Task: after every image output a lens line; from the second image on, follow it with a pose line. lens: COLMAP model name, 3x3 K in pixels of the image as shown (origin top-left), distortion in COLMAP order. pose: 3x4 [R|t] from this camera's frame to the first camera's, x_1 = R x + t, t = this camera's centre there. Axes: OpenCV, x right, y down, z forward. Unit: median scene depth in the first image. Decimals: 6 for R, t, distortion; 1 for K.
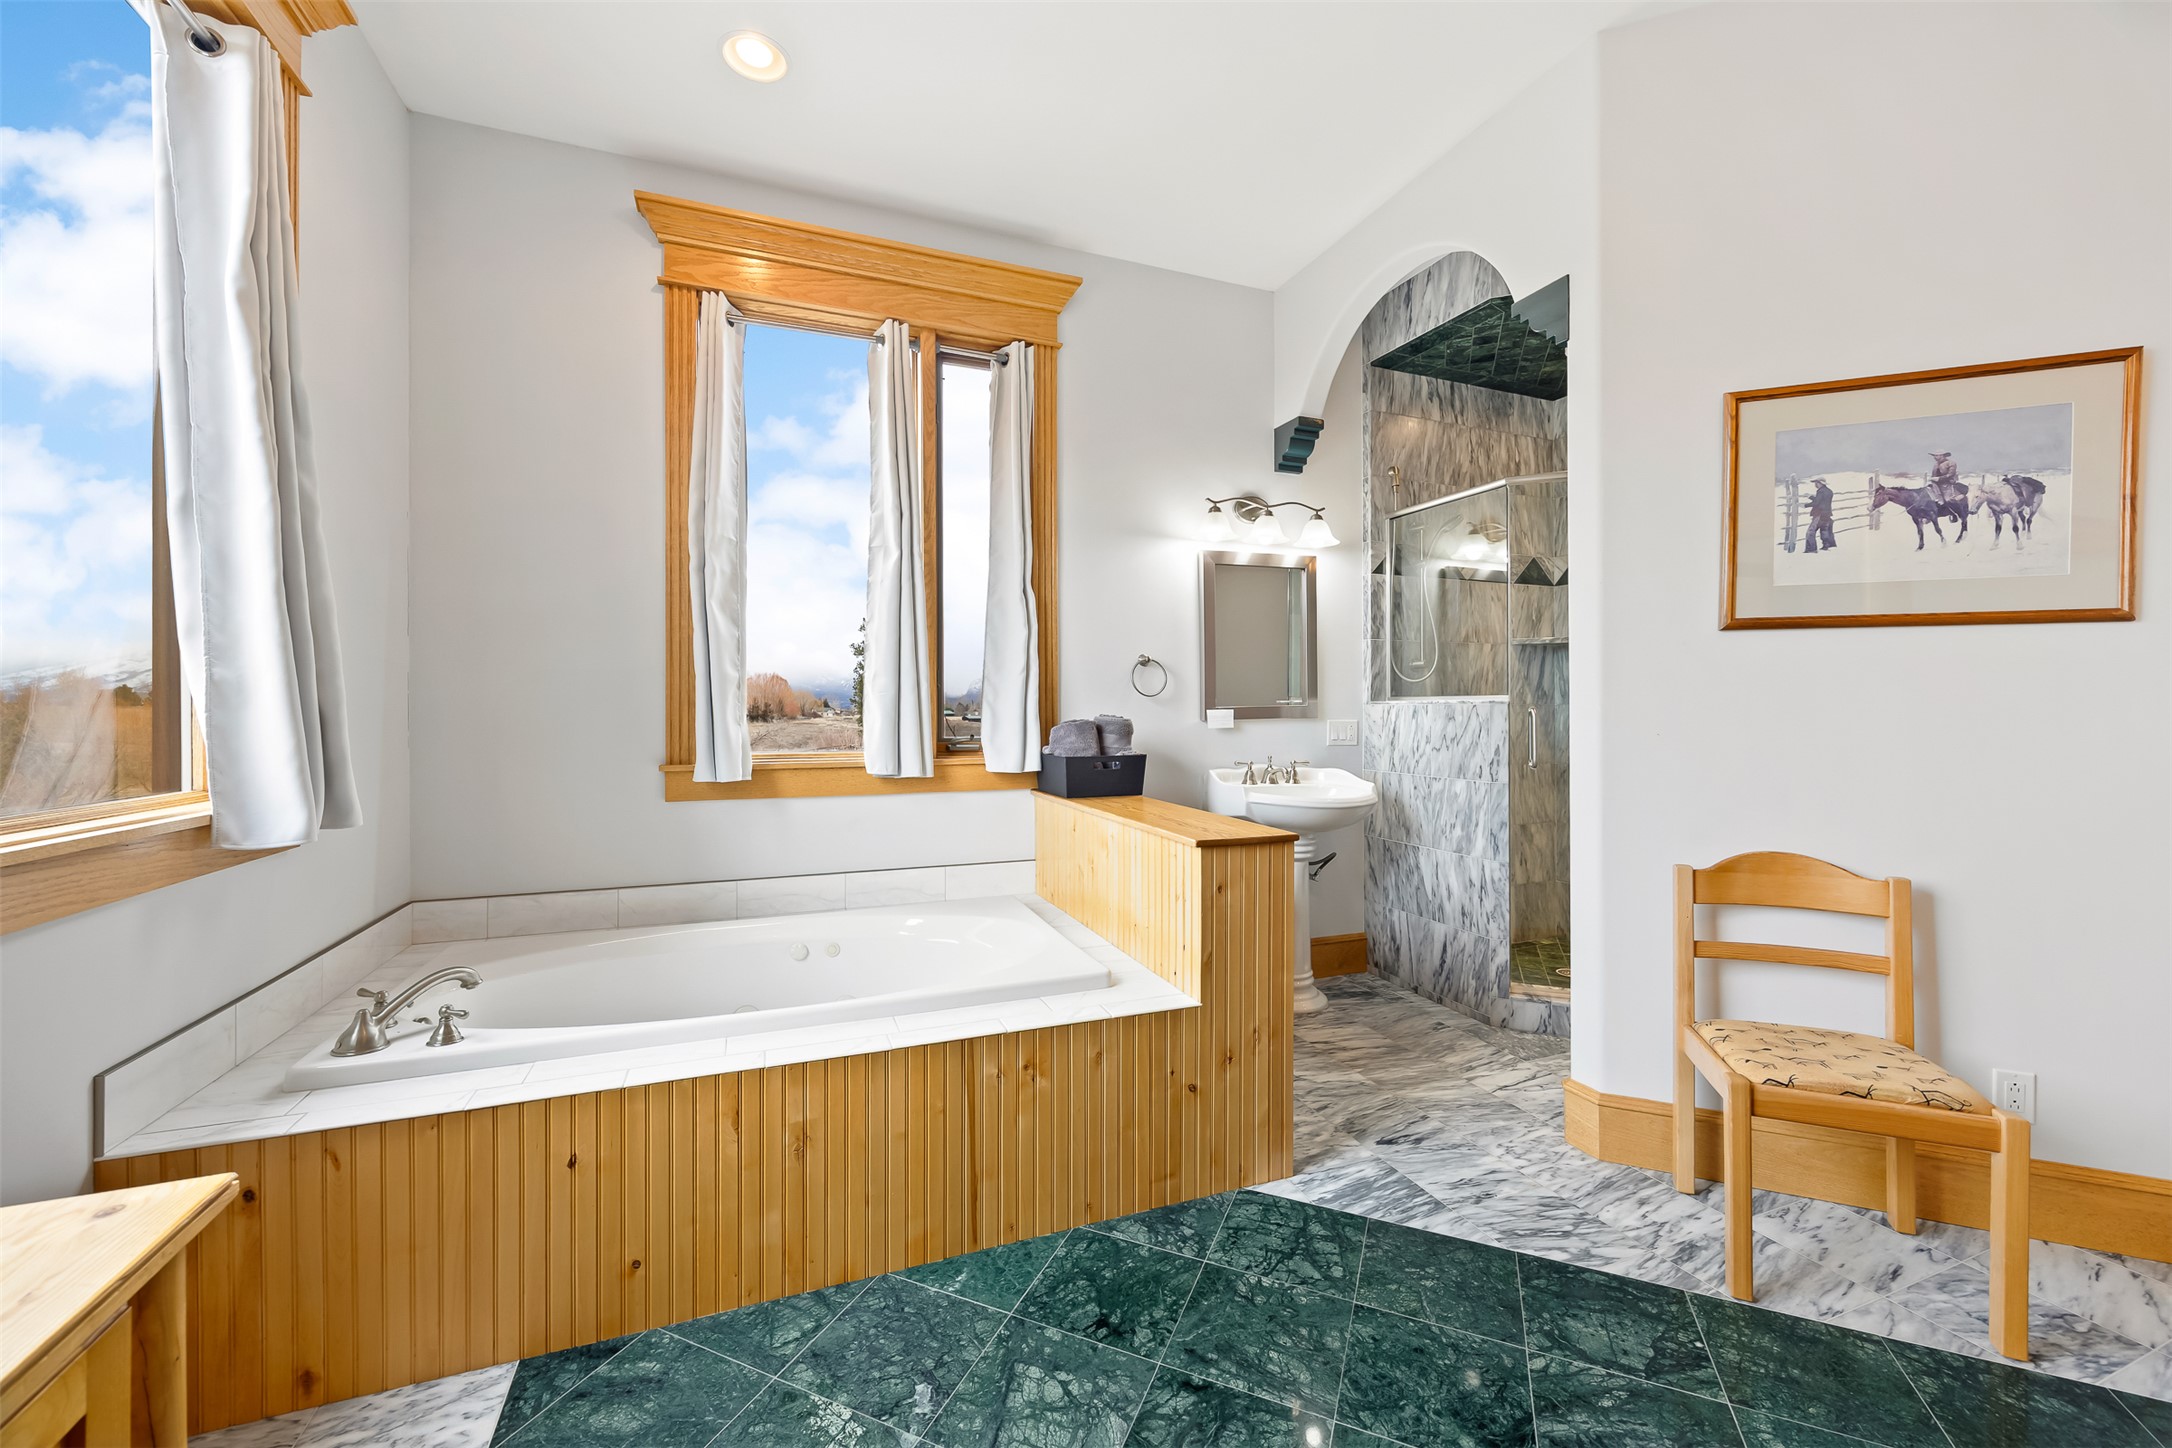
lens RADIAL K [[845.5, 0, 1078.1], [0, 845.5, 714.1], [0, 0, 1]] dist [-0.003241, 0.000018]
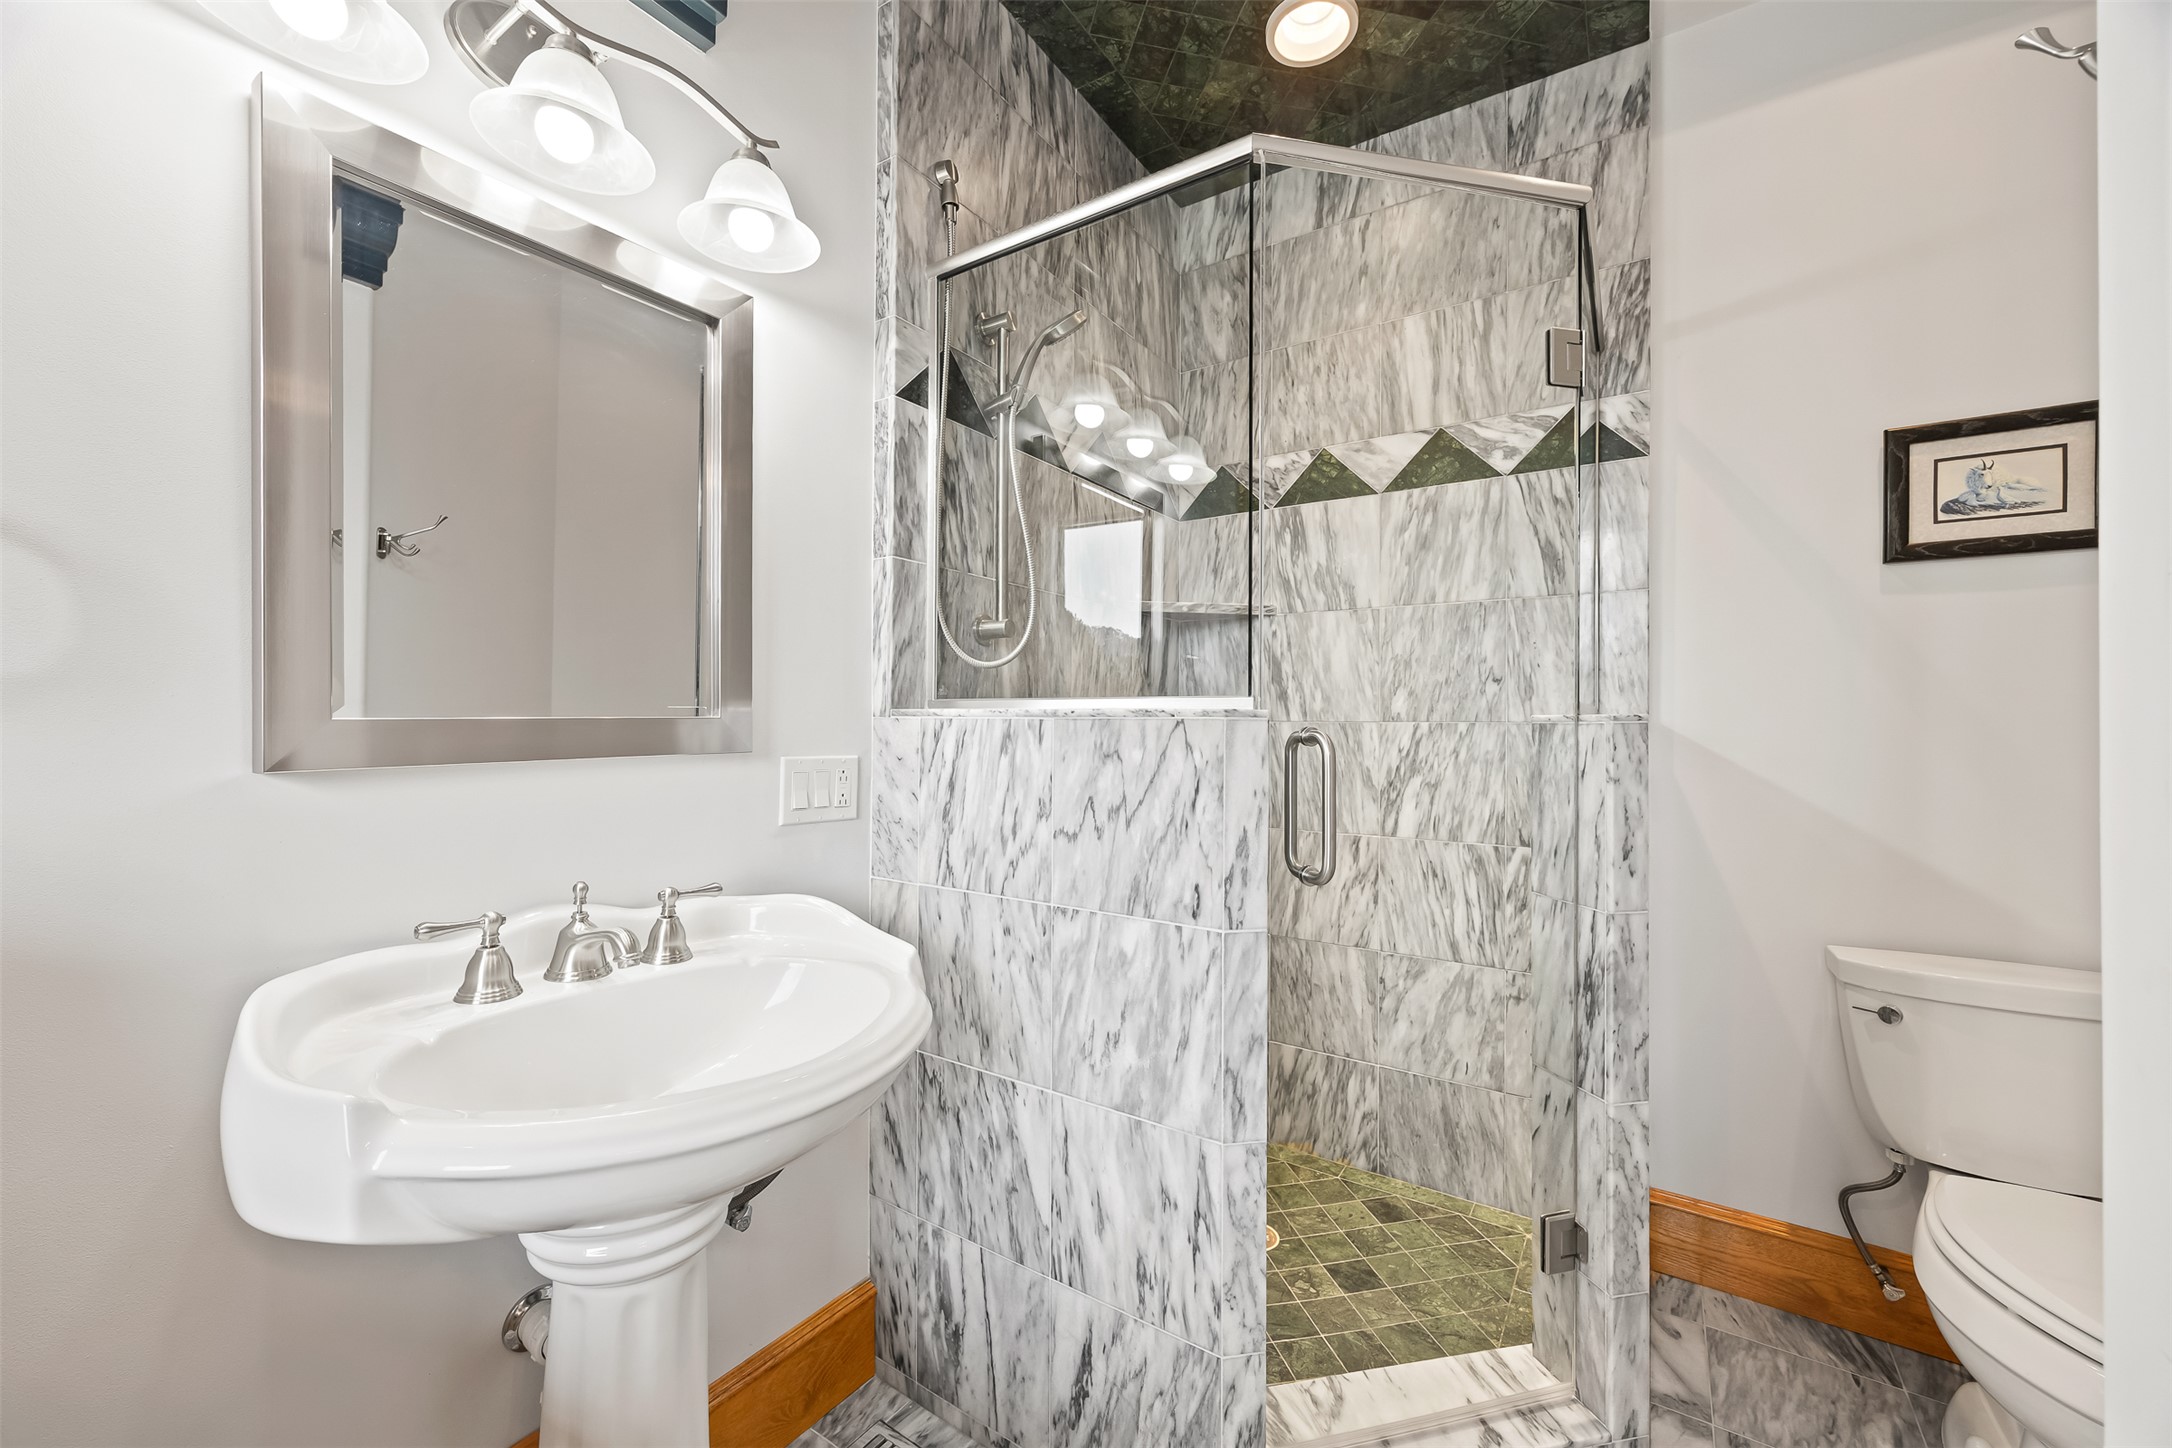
lens RADIAL K [[845.5, 0, 1077.3], [0, 845.5, 723.7], [0, 0, 1]] dist [-0.003241, 0.000018]
pose [[0.818888, 0.012268, 0.573822, 0.197739], [-0.007027, 0.999911, -0.011349, -0.004627], [-0.573910, 0.005261, 0.818902, 0.653316]]
